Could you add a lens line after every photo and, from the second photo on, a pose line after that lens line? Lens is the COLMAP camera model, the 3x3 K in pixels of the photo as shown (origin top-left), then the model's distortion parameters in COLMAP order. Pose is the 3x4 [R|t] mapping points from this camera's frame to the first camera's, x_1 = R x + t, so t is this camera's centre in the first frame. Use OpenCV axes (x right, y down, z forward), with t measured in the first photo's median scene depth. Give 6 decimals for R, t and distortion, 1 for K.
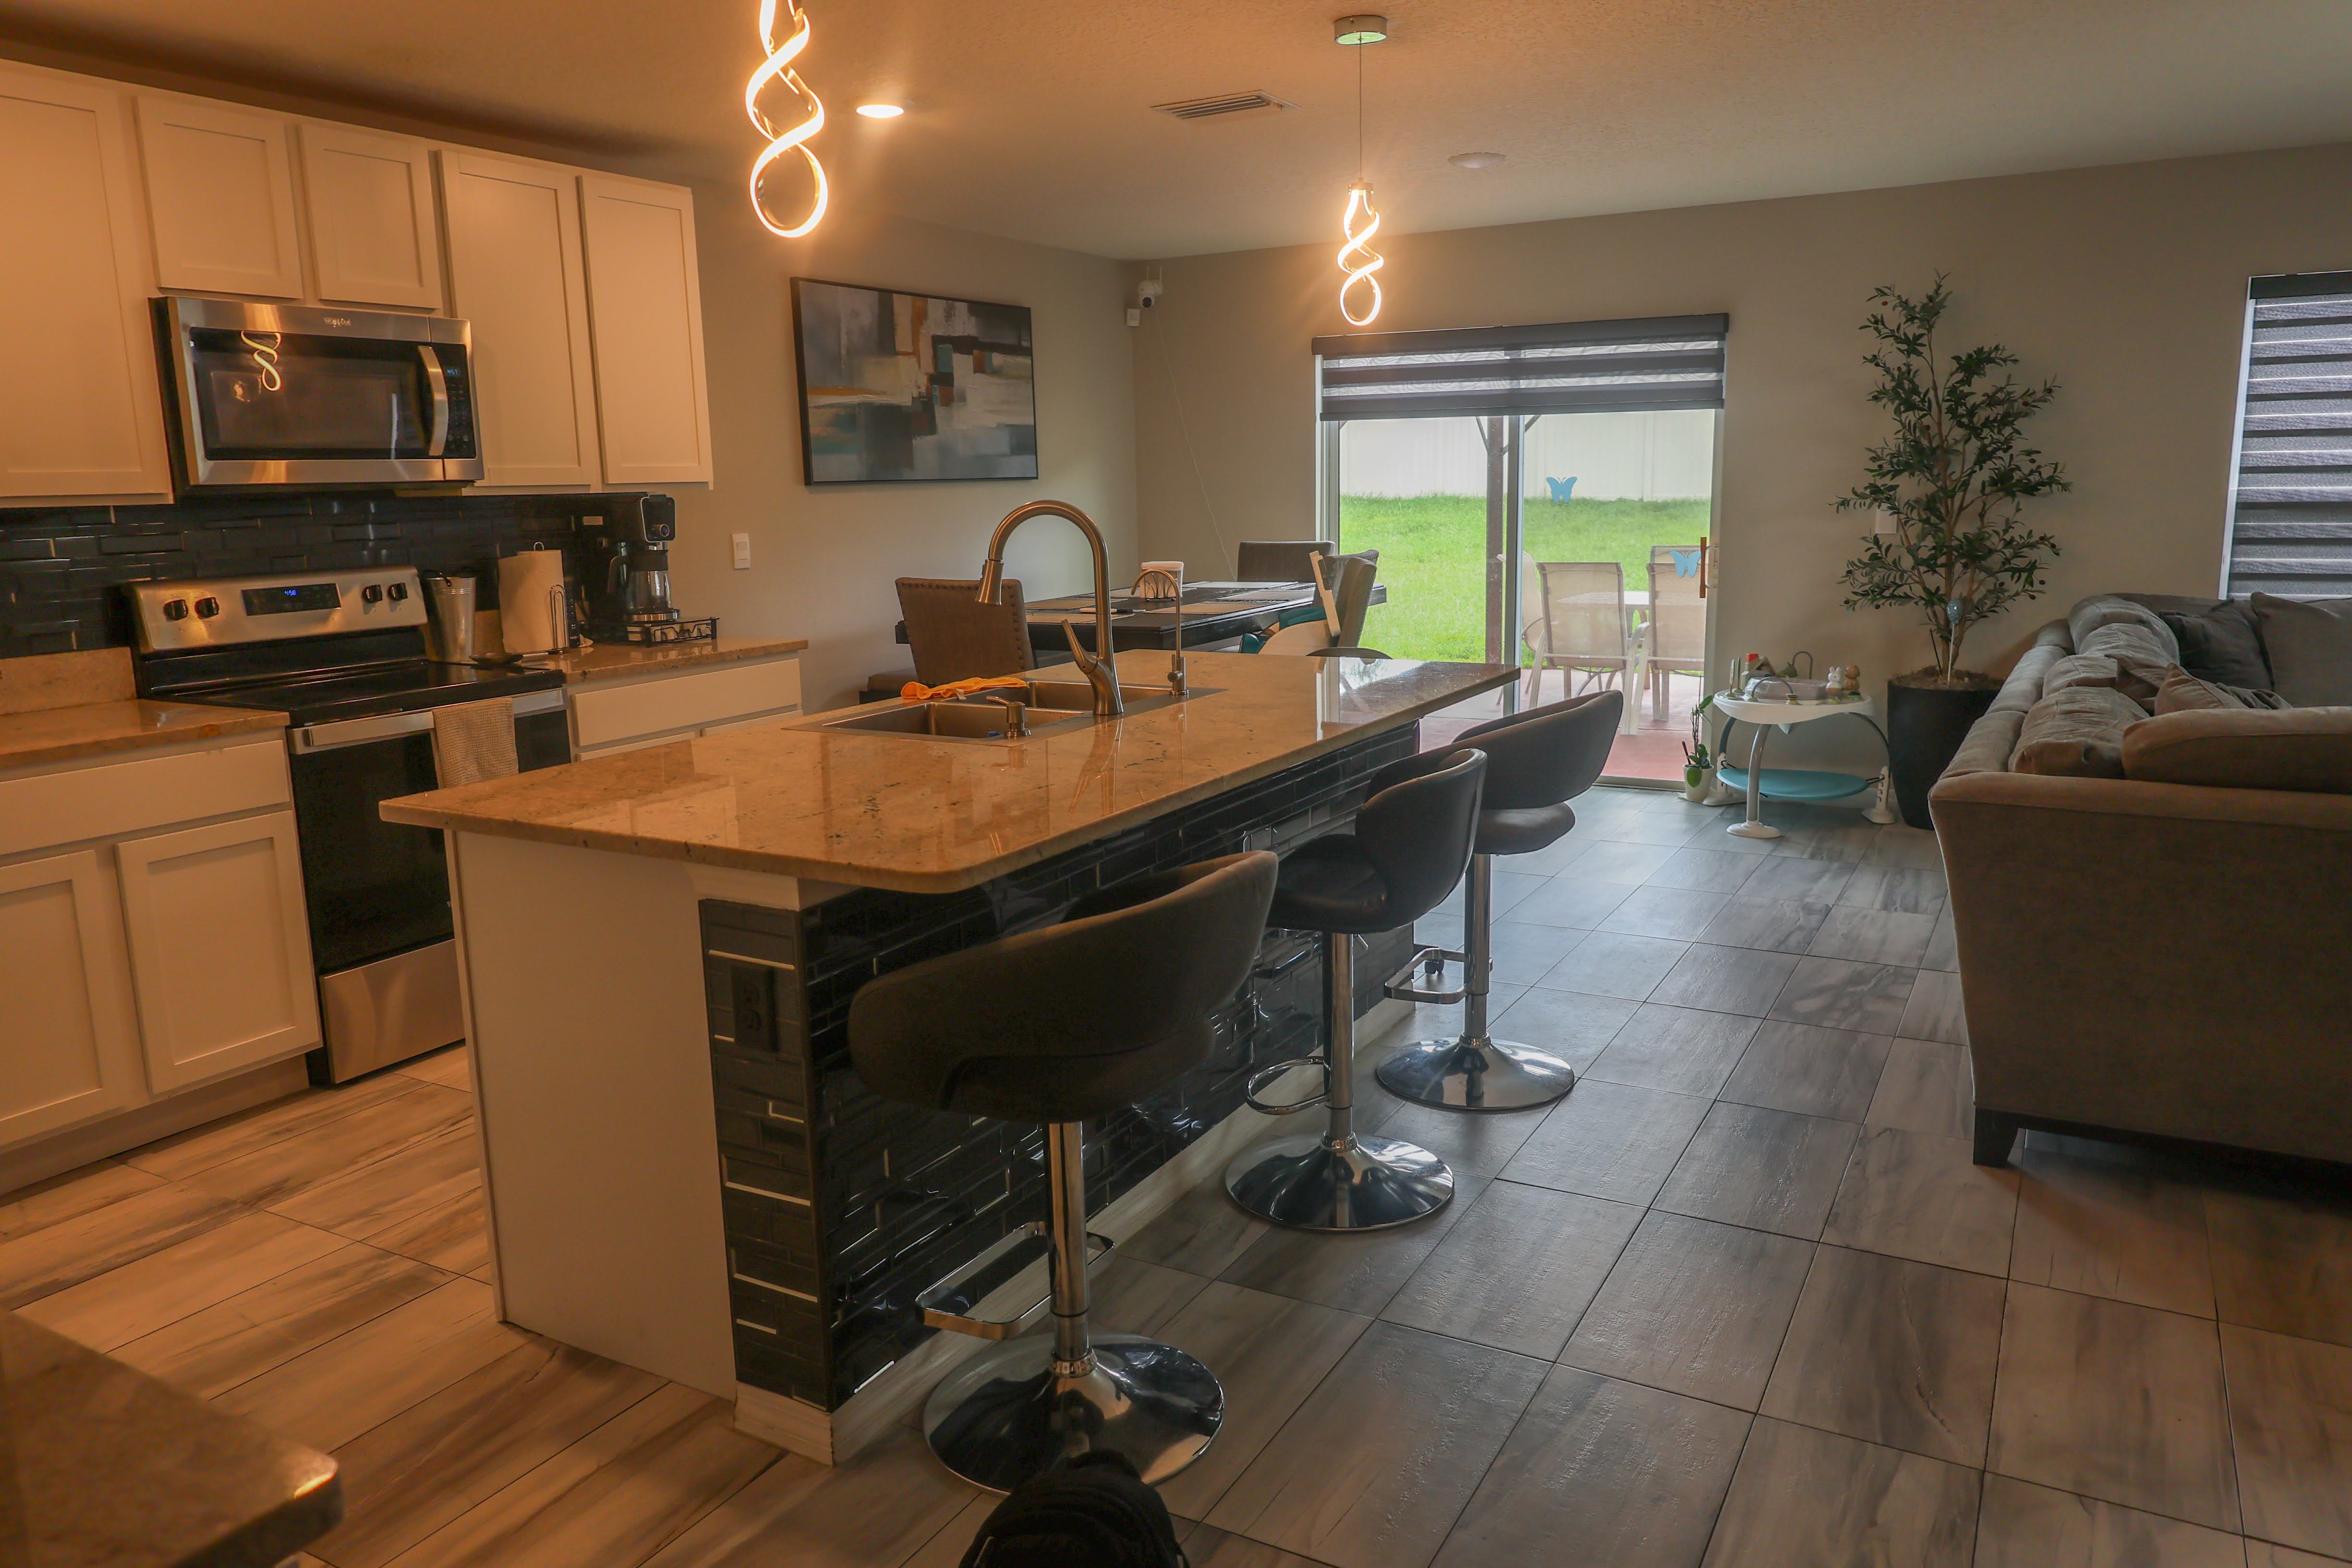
lens RADIAL K [[1618.8, 0, 1183.3], [0, 1618.8, 781.6], [0, 0, 1]] dist [-0.002702, 0.003370]
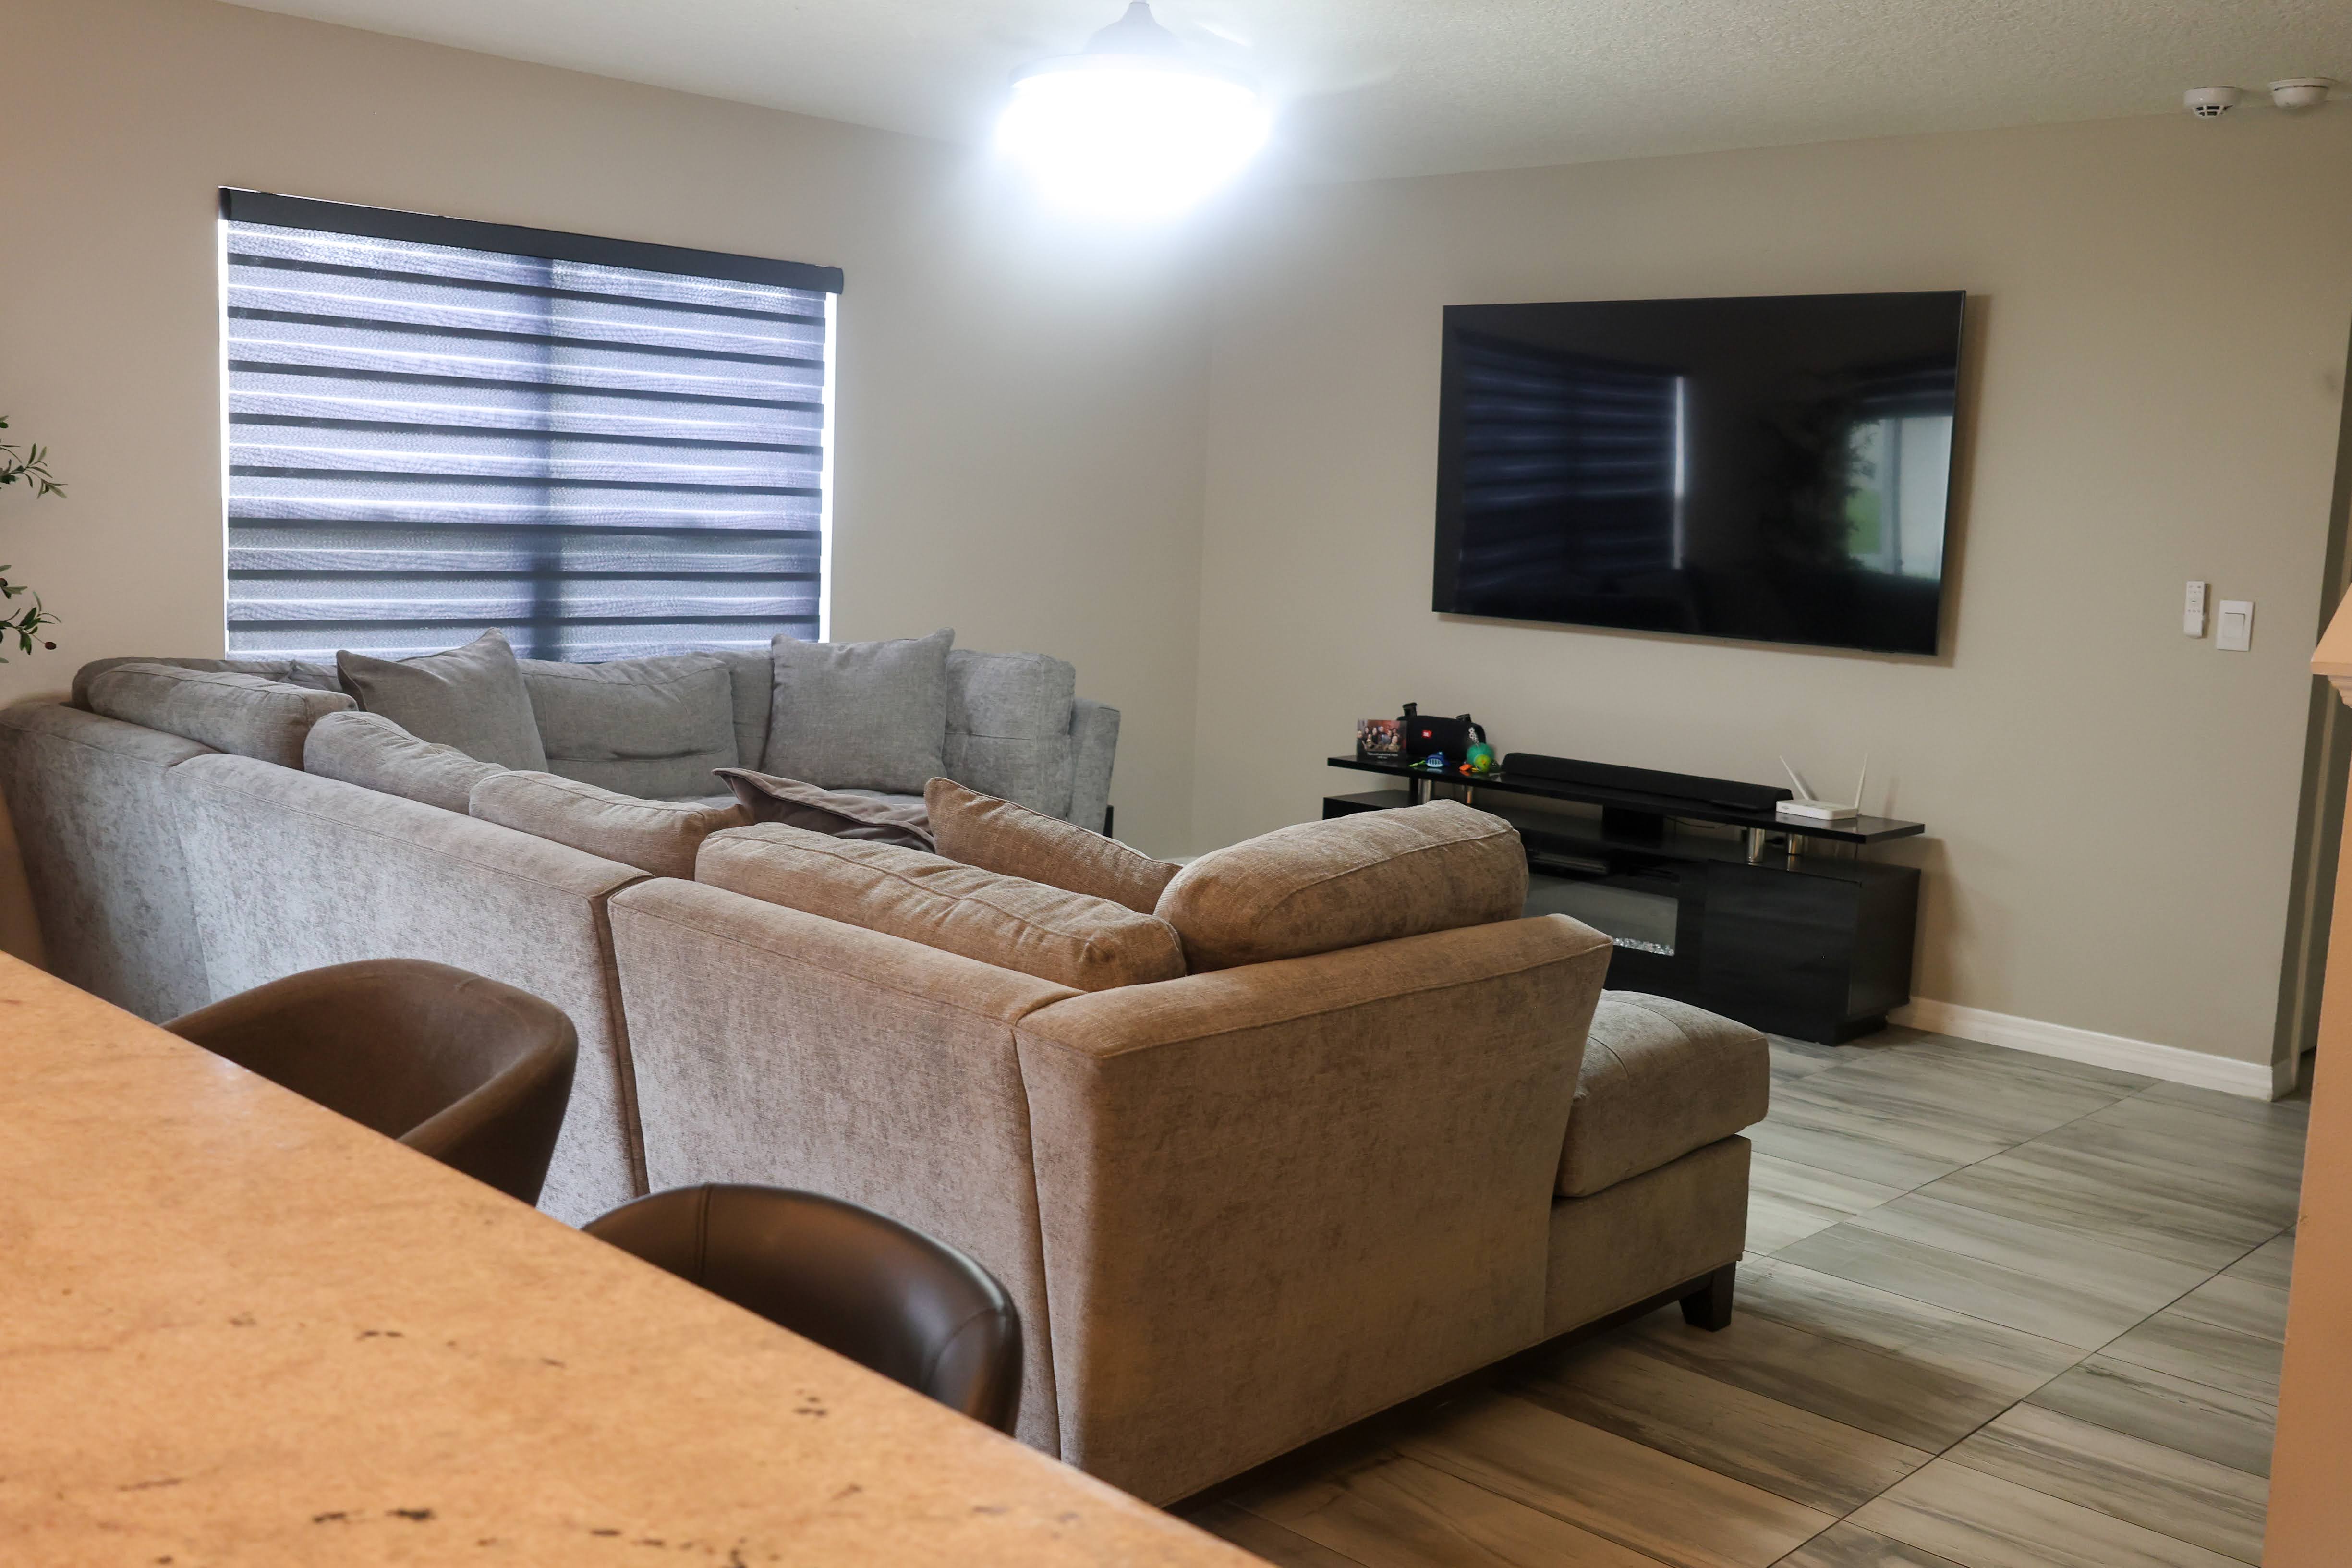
lens RADIAL K [[2216.6, 0, 1175.8], [0, 2216.6, 769.9], [0, 0, 1]] dist [0.002033, -0.013876]
pose [[0.243906, -0.093804, 0.965252, -0.175997], [0.136248, 0.988754, 0.061660, -0.081451], [-0.960180, 0.116474, 0.253943, 0.456621]]
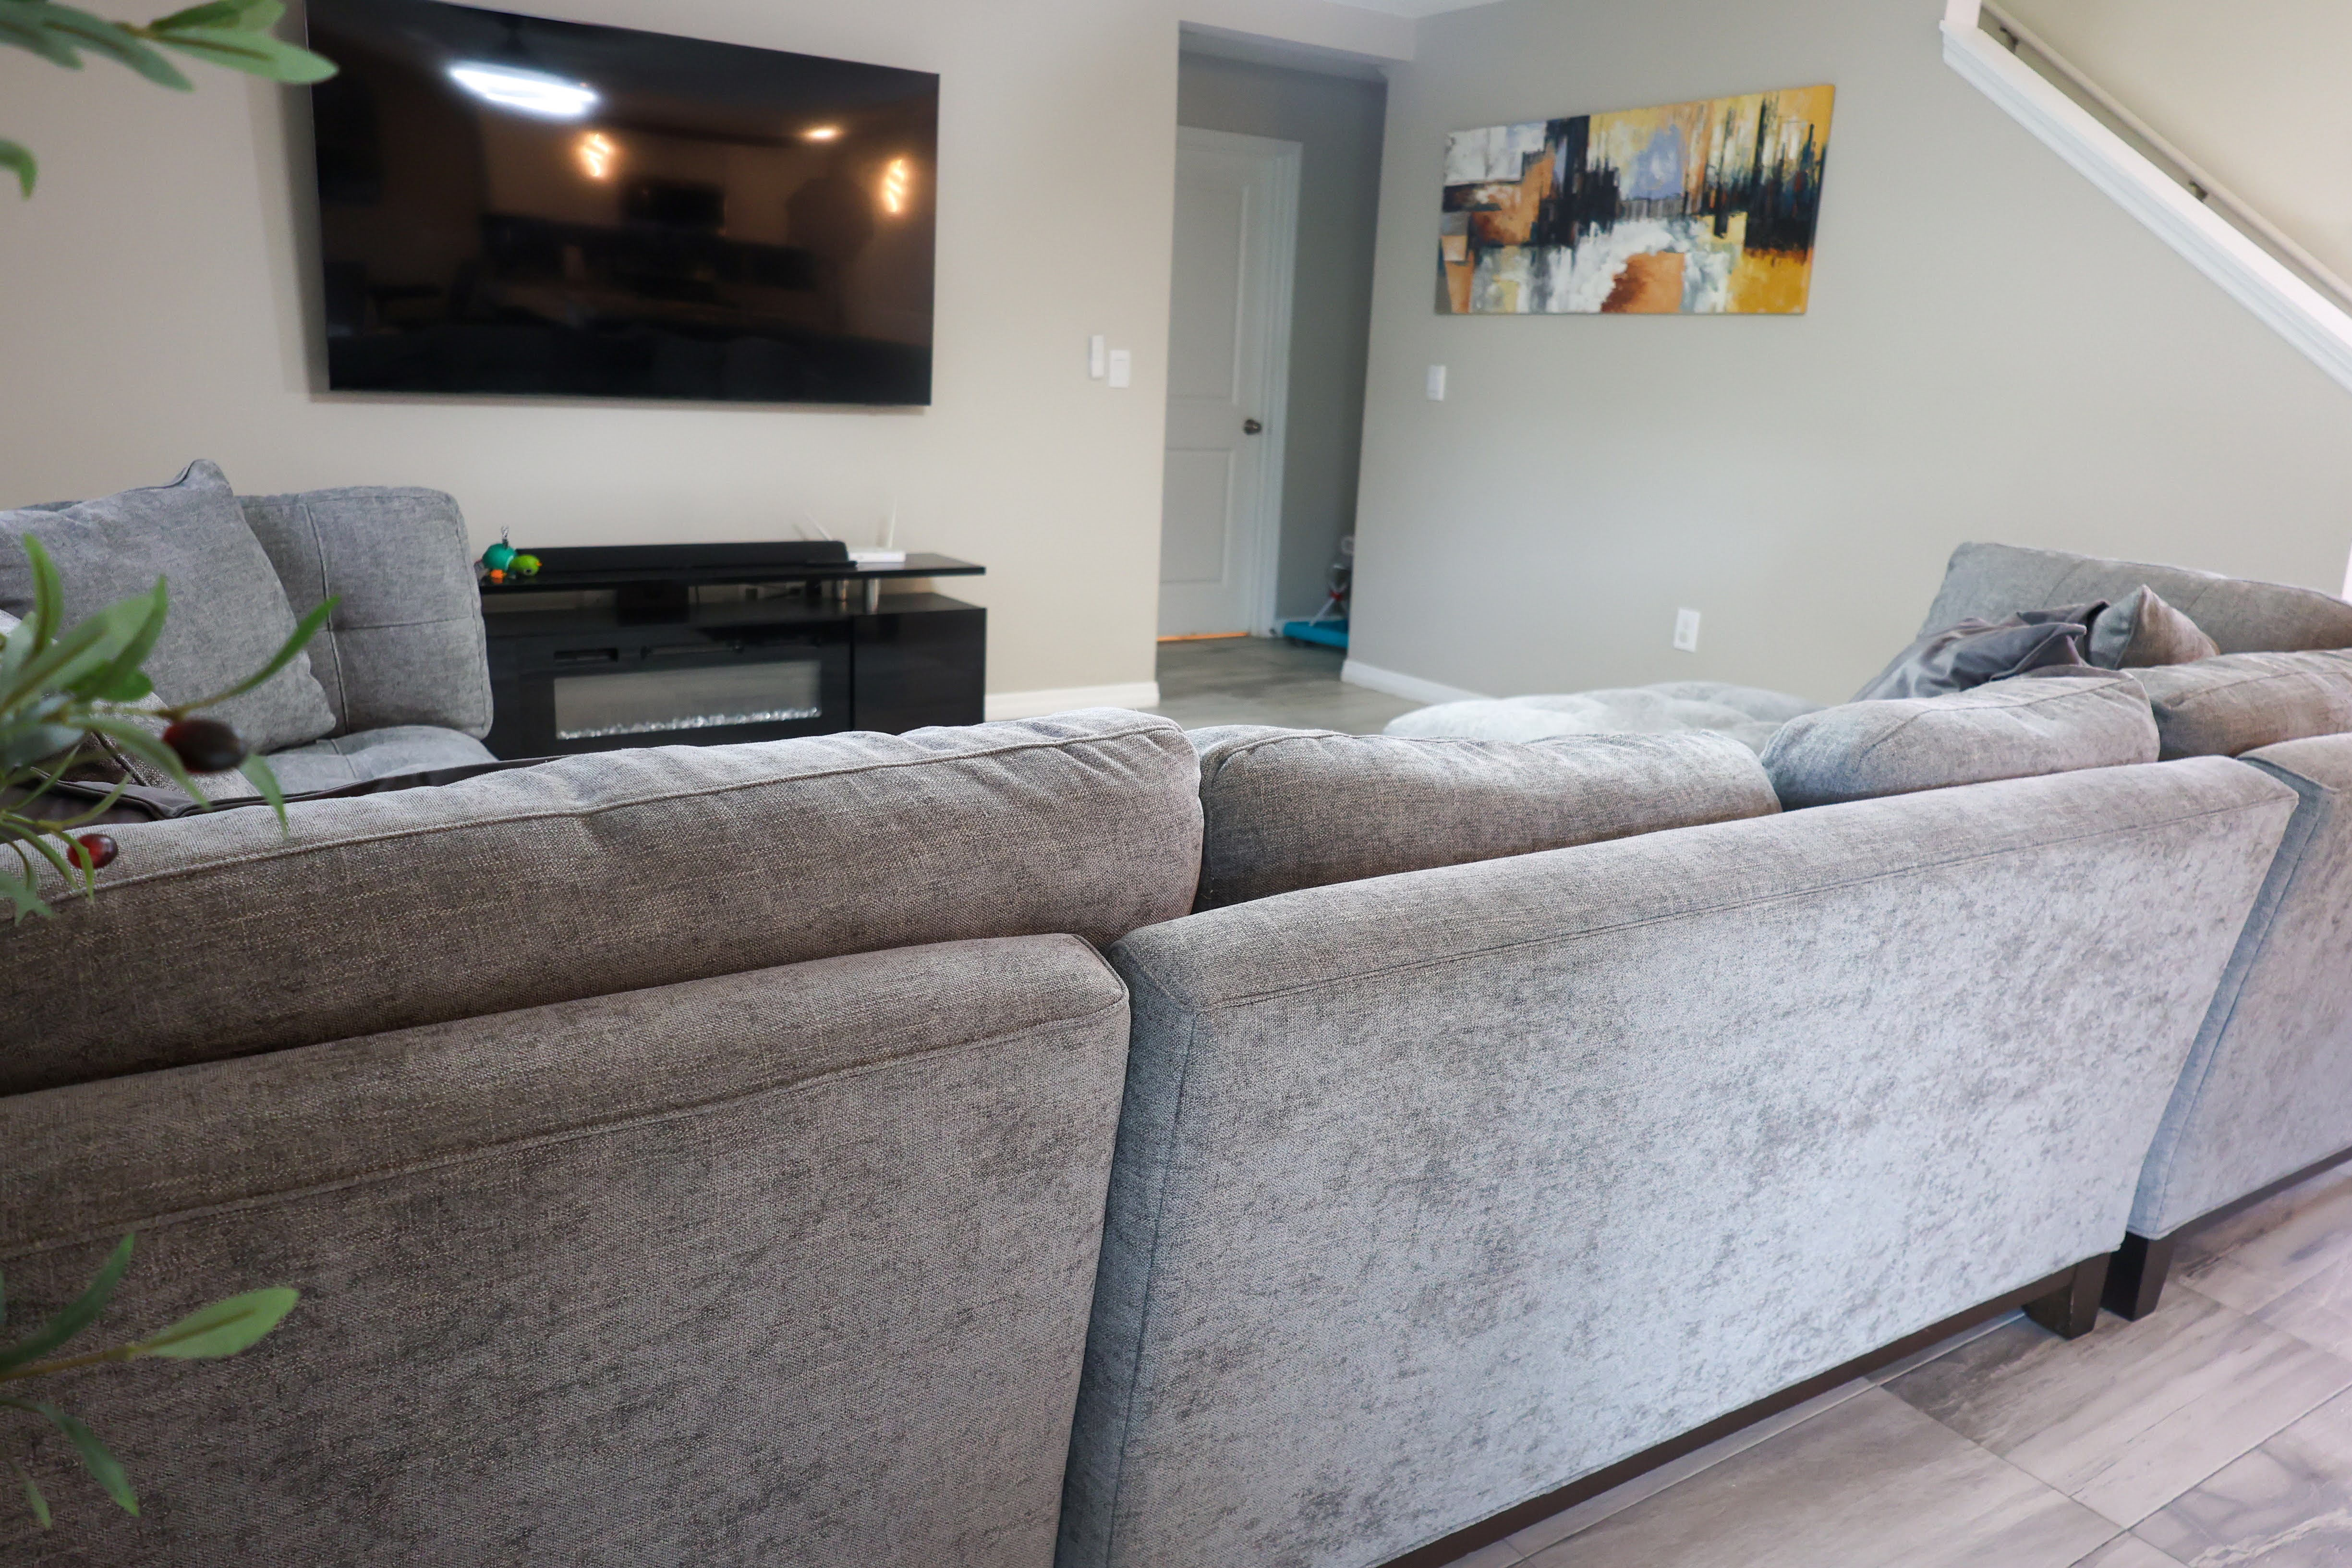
lens RADIAL K [[1620.6, 0, 1169.5], [0, 1620.6, 781.8], [0, 0, 1]] dist [0.017031, -0.001580]
pose [[-0.883020, -0.126479, 0.451972, 0.447425], [0.070211, 0.916570, 0.393663, -0.182439], [-0.464054, 0.379346, -0.800469, 1.167958]]
